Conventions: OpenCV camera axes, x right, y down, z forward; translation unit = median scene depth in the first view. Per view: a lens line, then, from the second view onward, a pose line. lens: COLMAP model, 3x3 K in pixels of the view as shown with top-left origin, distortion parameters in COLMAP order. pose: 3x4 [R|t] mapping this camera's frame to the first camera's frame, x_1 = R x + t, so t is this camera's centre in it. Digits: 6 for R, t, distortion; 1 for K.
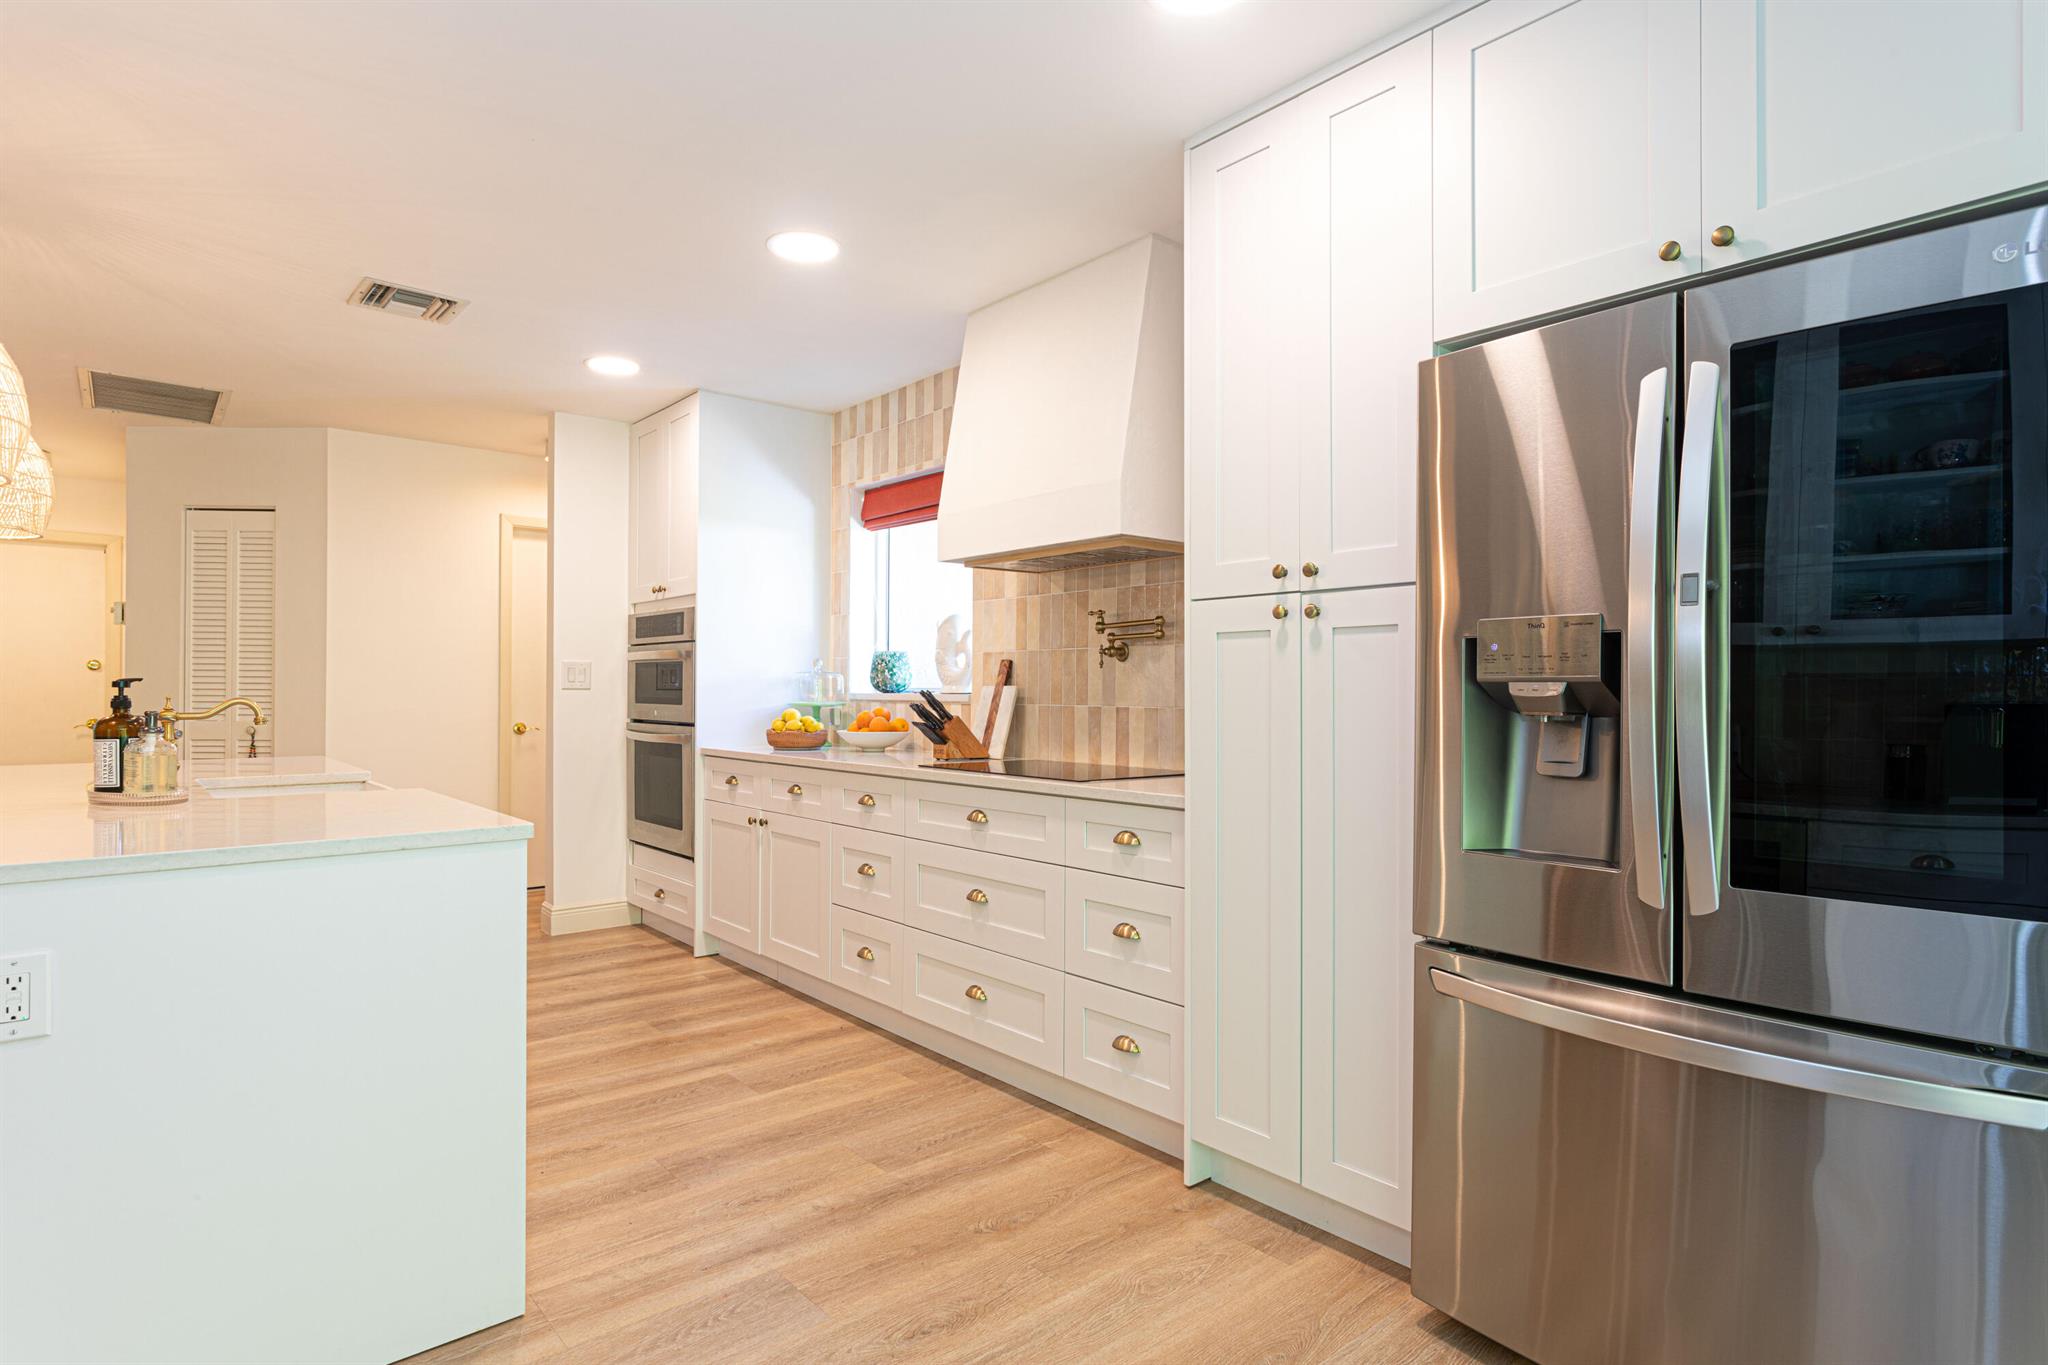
lens RADIAL K [[1070.1, 0, 1016.8], [0, 1070.1, 686.3], [0, 0, 1]] dist [-0.010578, 0.001755]
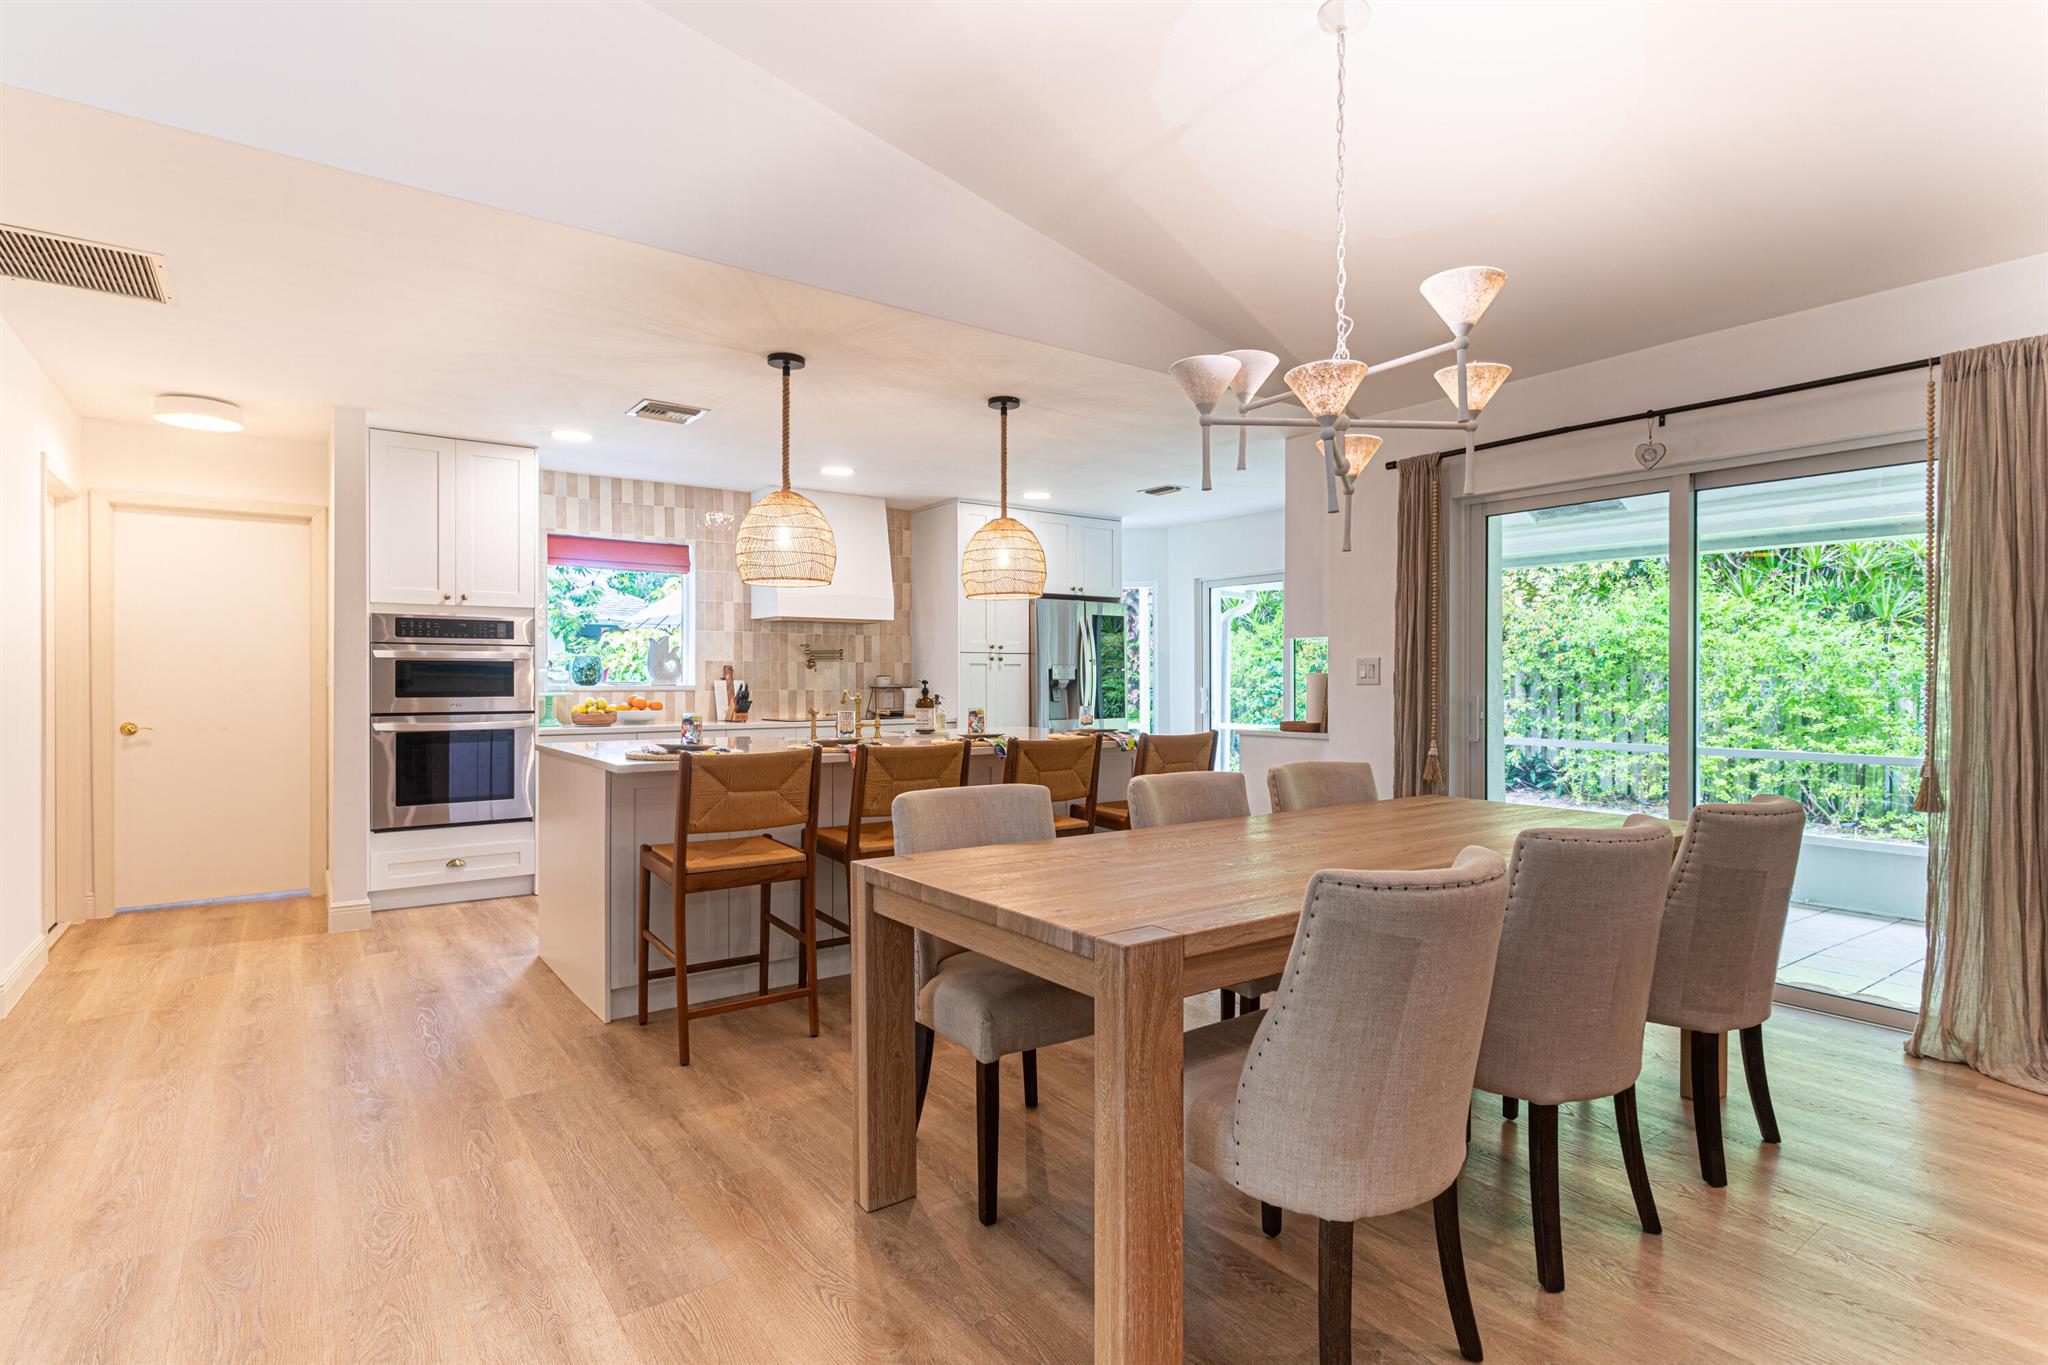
lens RADIAL K [[1015.2, 0, 1004.8], [0, 1015.2, 676.3], [0, 0, 1]] dist [-0.003631, 0.000521]
pose [[0.087679, -0.000608, 0.996149, -1.804066], [-0.003084, 0.999995, 0.000882, -0.010749], [-0.996144, -0.003150, 0.087677, 0.422554]]
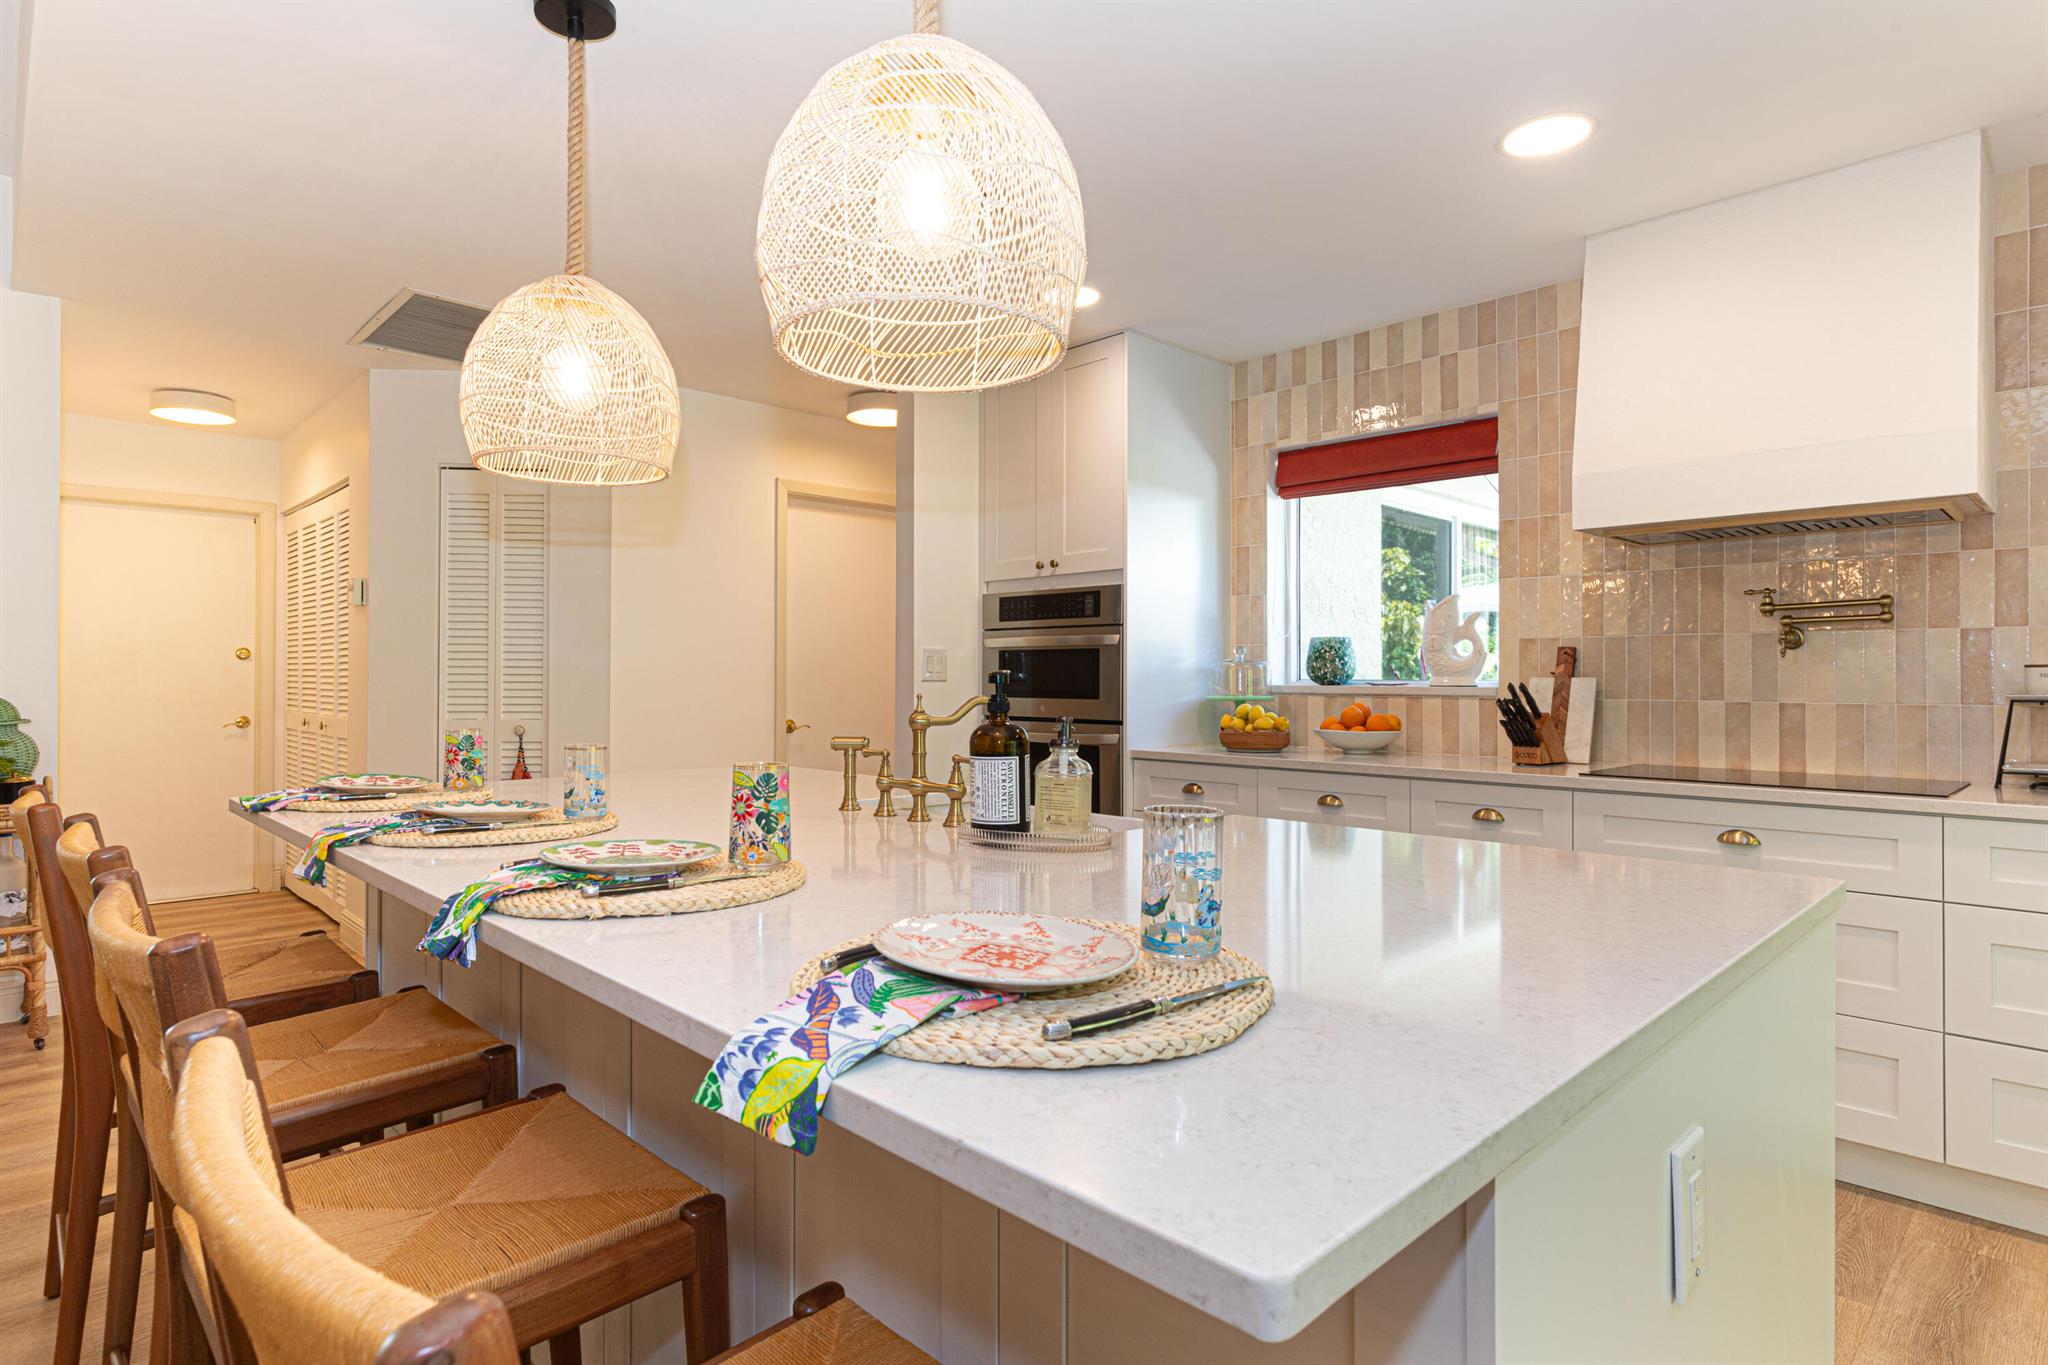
lens RADIAL K [[1070.1, 0, 1015.2], [0, 1070.1, 678.2], [0, 0, 1]] dist [-0.010578, 0.001755]
pose [[0.997730, -0.001888, 0.067309, -0.552350], [0.001559, 0.999987, 0.004942, -0.005132], [-0.067318, -0.004826, 0.997720, 0.190625]]
